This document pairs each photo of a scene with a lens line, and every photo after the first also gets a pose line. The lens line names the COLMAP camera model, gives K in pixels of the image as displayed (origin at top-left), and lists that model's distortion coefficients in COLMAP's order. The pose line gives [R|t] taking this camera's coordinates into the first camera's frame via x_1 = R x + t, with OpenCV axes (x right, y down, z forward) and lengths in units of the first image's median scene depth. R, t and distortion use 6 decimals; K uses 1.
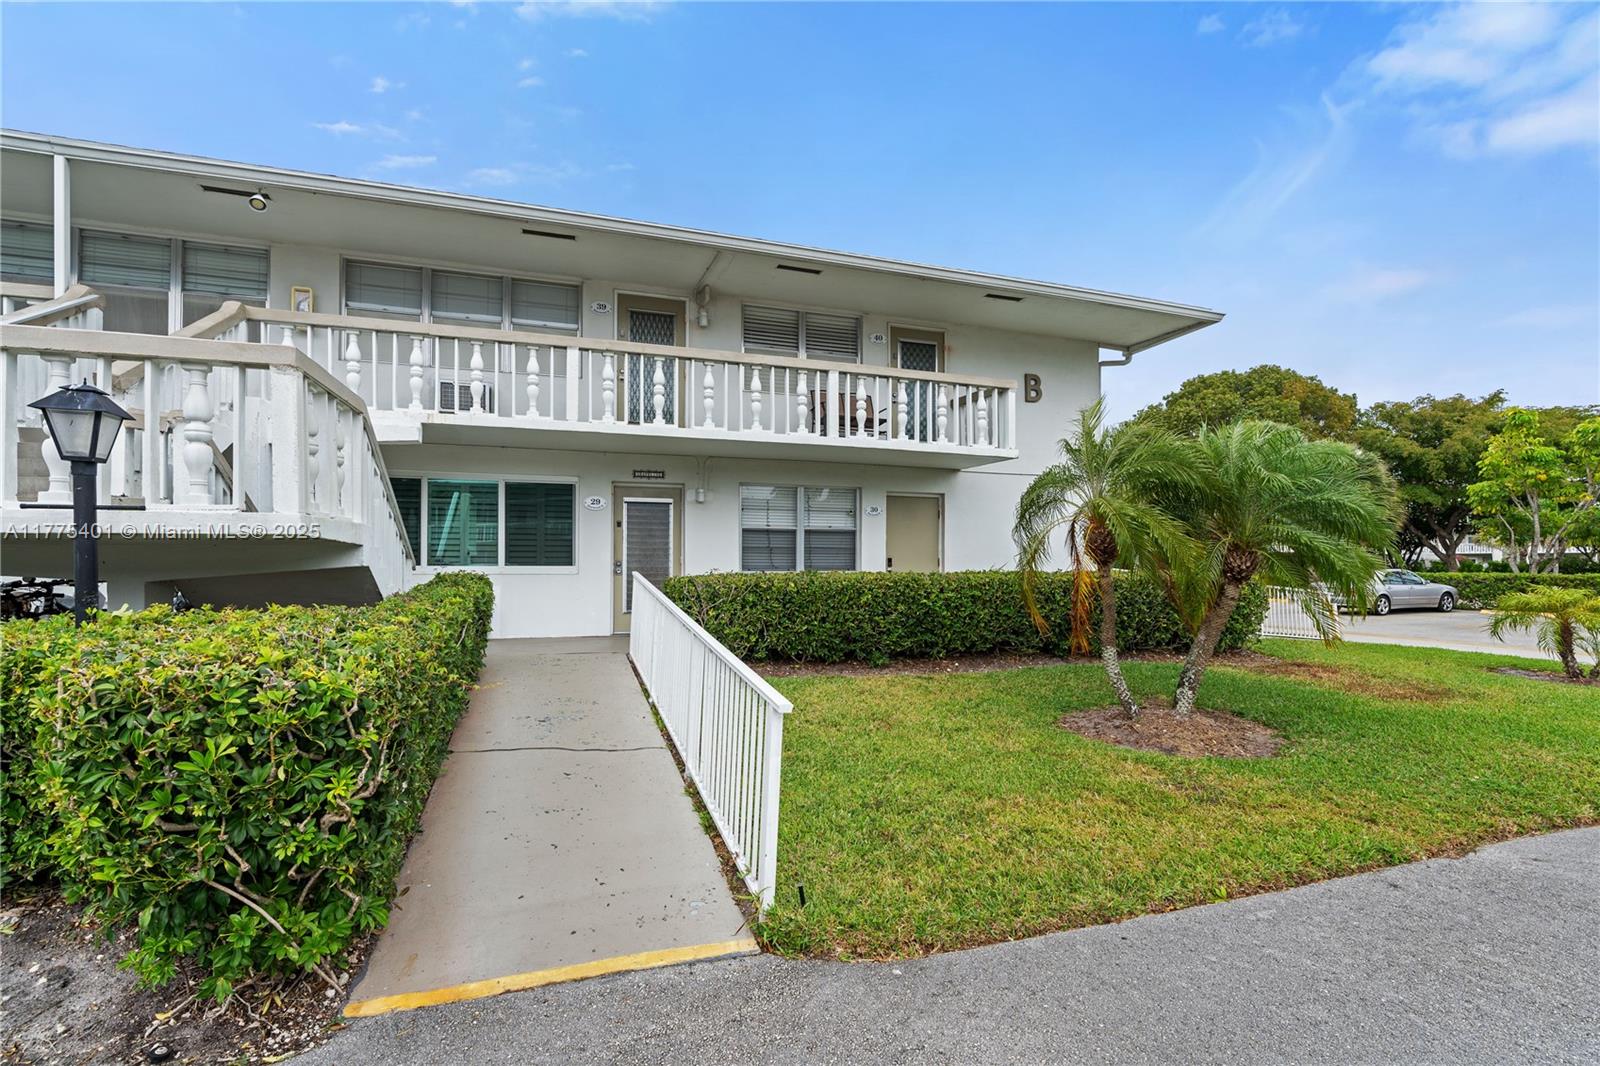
lens RADIAL K [[775.5, 0, 801.5], [0, 775.5, 553.2], [0, 0, 1]] dist [-0.003825, -0.000247]
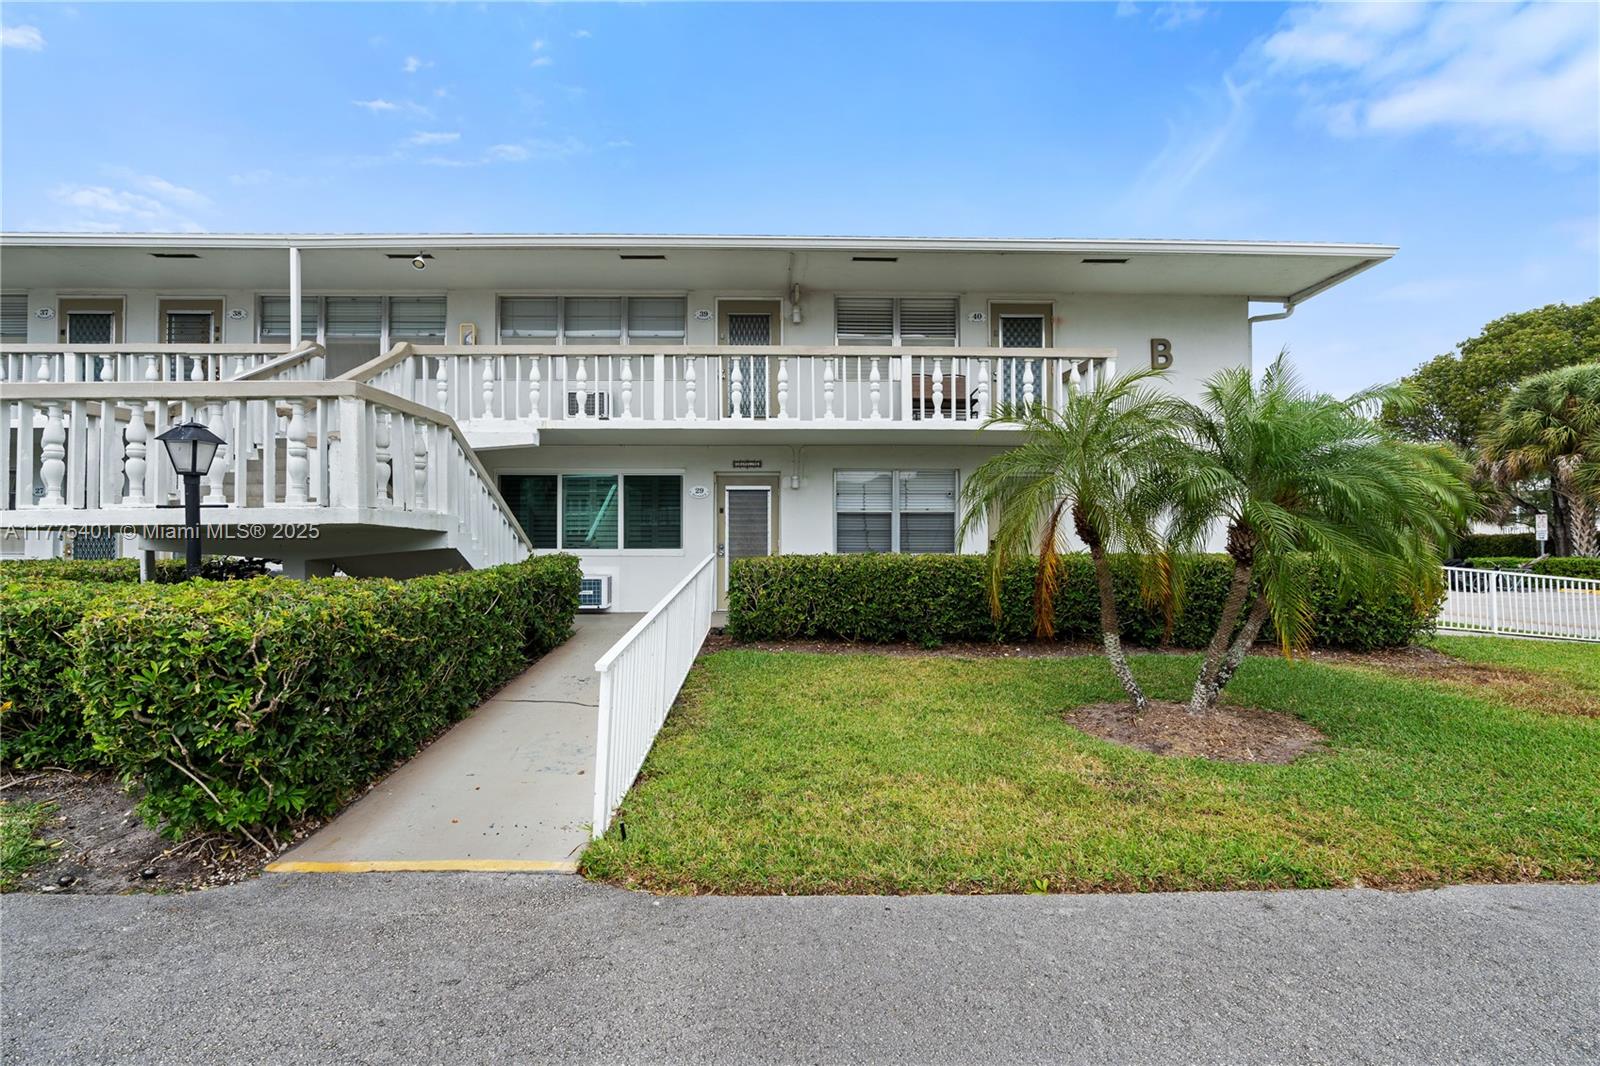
lens RADIAL K [[776.7, 0, 800.0], [0, 776.7, 533.0], [0, 0, 1]] dist [-0.005279, -0.000188]
pose [[0.947282, -0.008265, -0.320293, 0.240419], [0.006300, 0.999954, -0.007170, 0.003092], [0.320338, 0.004774, 0.947291, -0.003424]]
